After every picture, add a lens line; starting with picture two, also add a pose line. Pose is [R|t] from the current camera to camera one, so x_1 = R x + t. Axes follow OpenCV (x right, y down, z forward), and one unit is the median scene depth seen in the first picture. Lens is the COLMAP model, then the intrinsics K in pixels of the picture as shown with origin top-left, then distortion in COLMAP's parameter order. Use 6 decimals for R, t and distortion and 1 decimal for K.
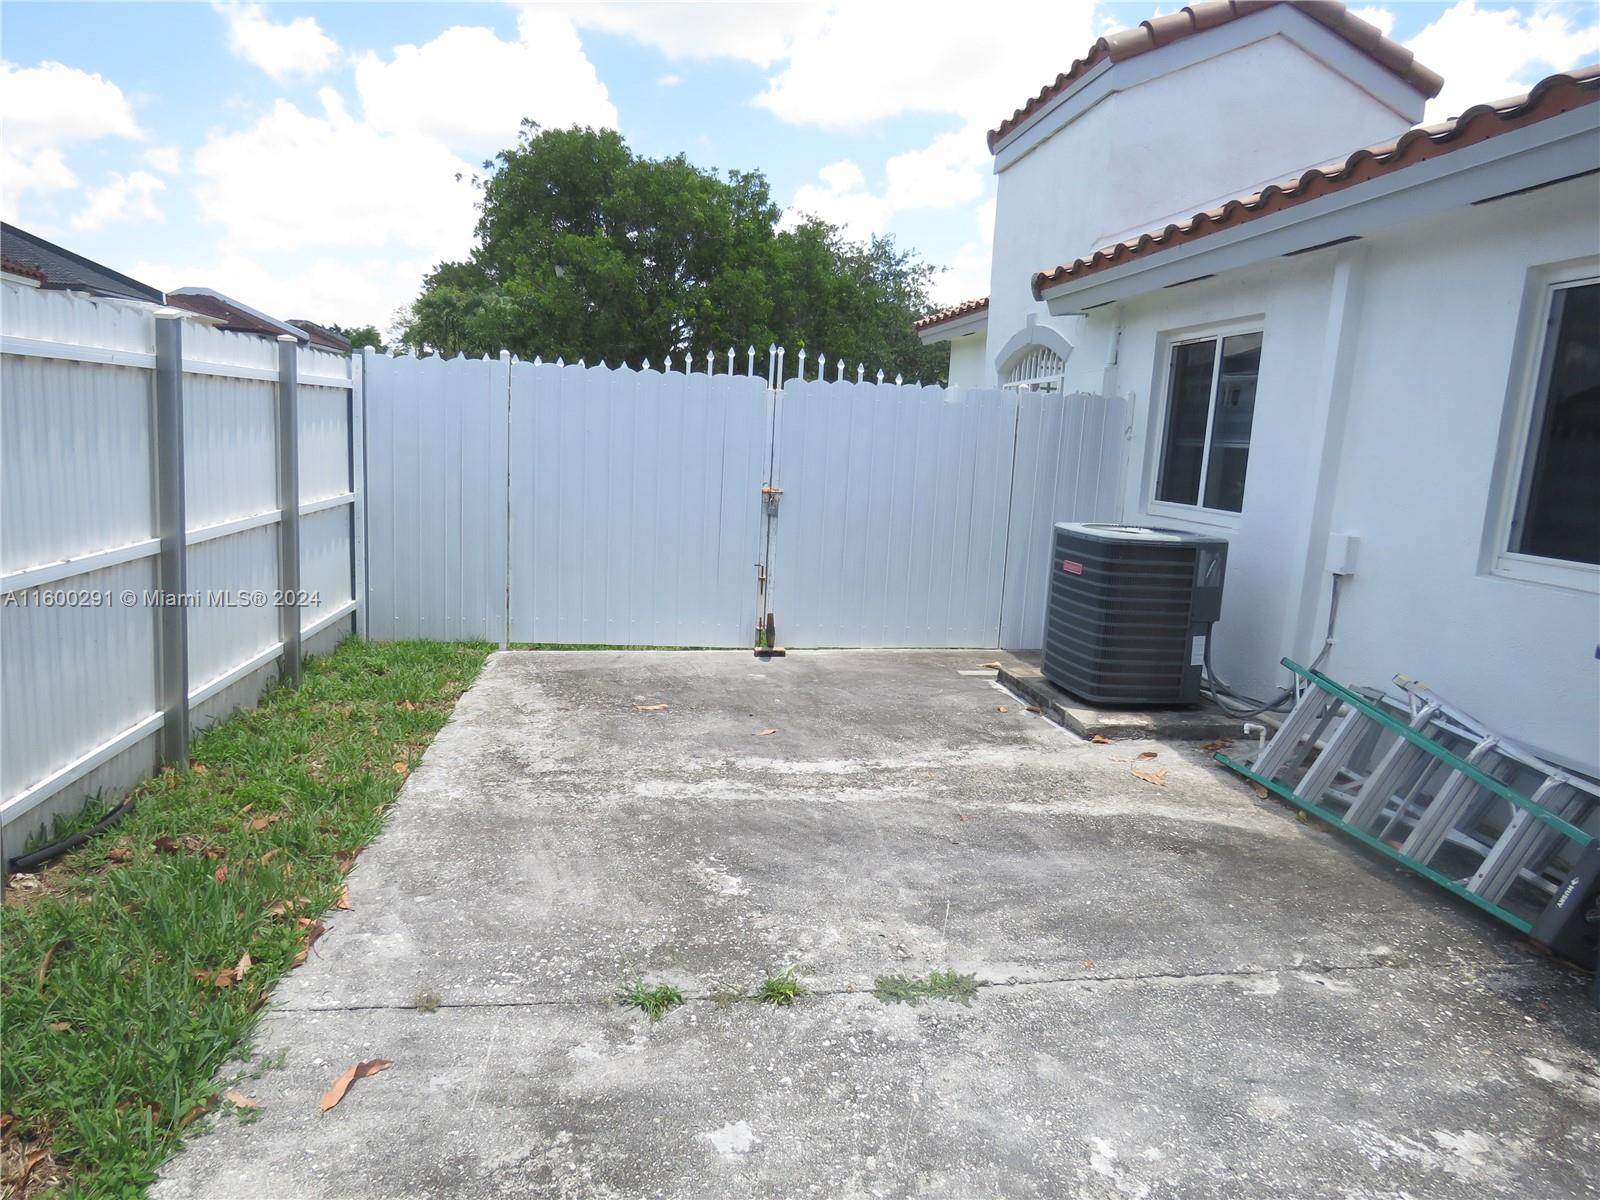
lens RADIAL K [[1016.3, 0, 798.8], [0, 1016.3, 601.6], [0, 0, 1]] dist [-0.011052, 0.004225]
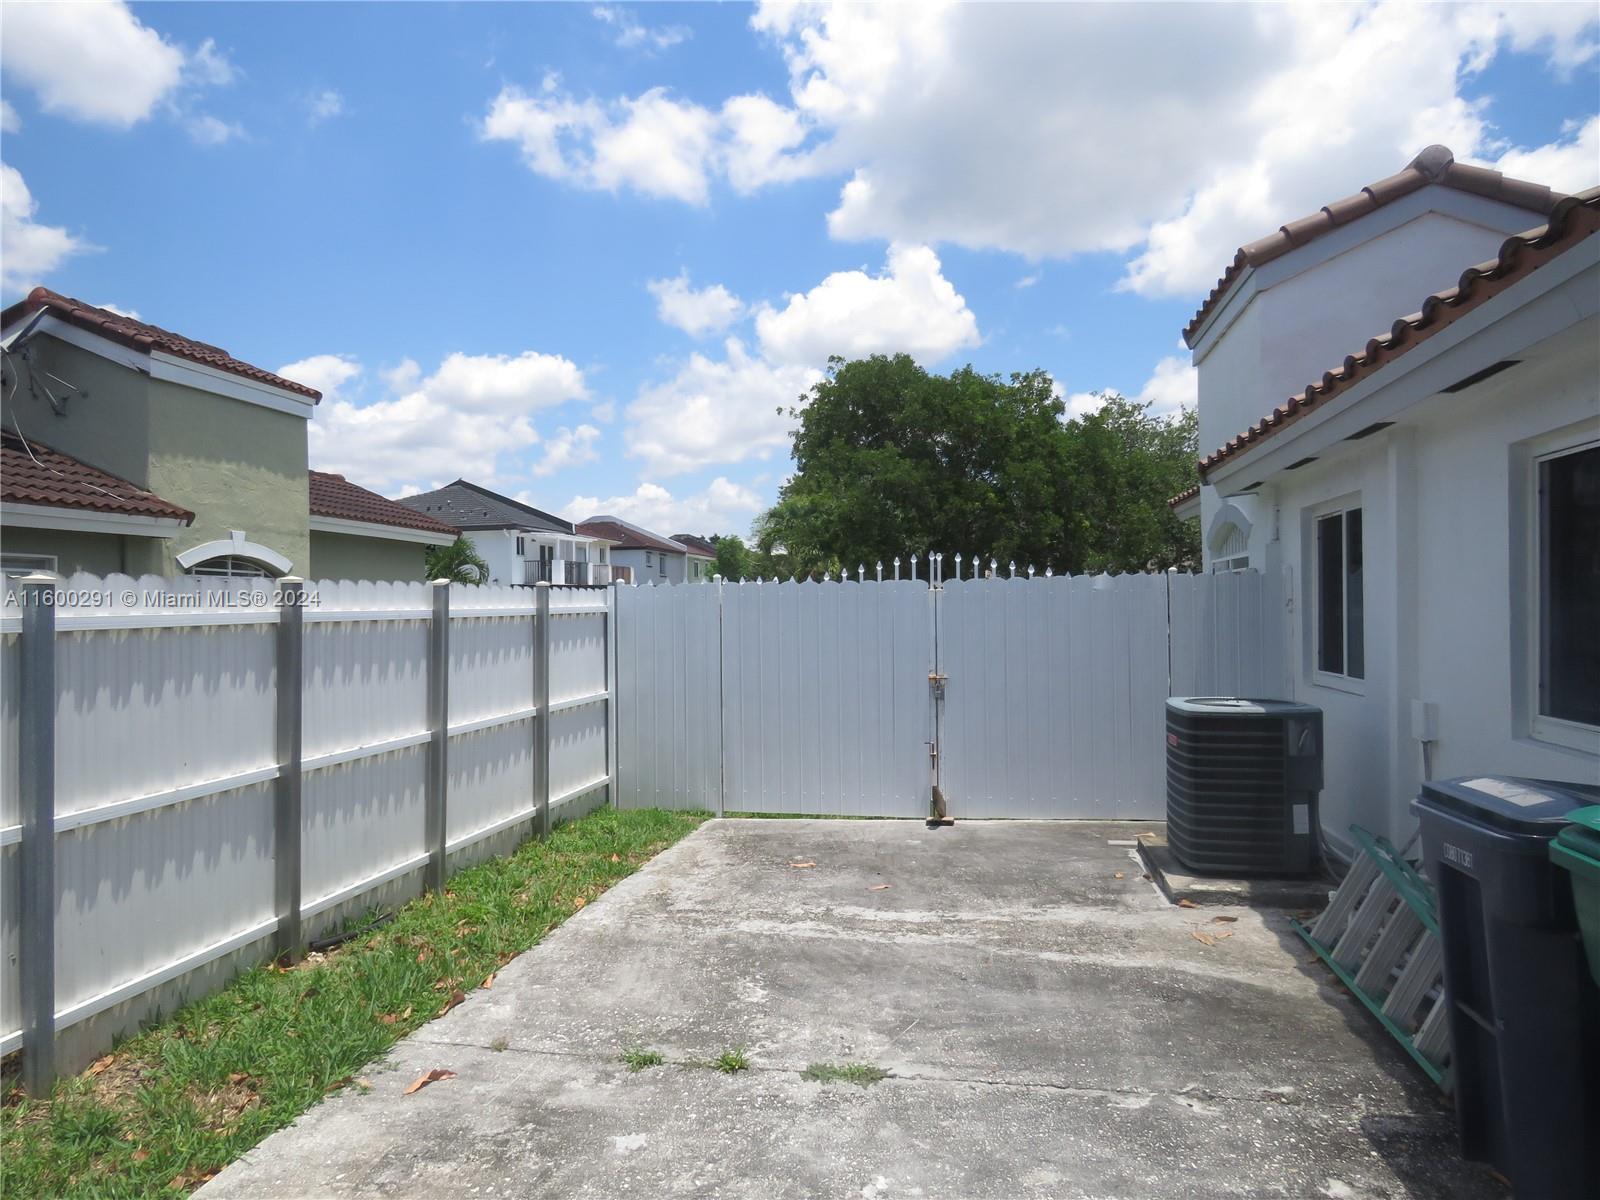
lens RADIAL K [[1016.3, 0, 799.5], [0, 1016.3, 599.8], [0, 0, 1]] dist [-0.011052, 0.004225]
pose [[0.939657, -0.064794, -0.335926, 0.323341], [0.004161, 0.983994, -0.178153, 0.012562], [0.342092, 0.166005, 0.924887, -0.178382]]
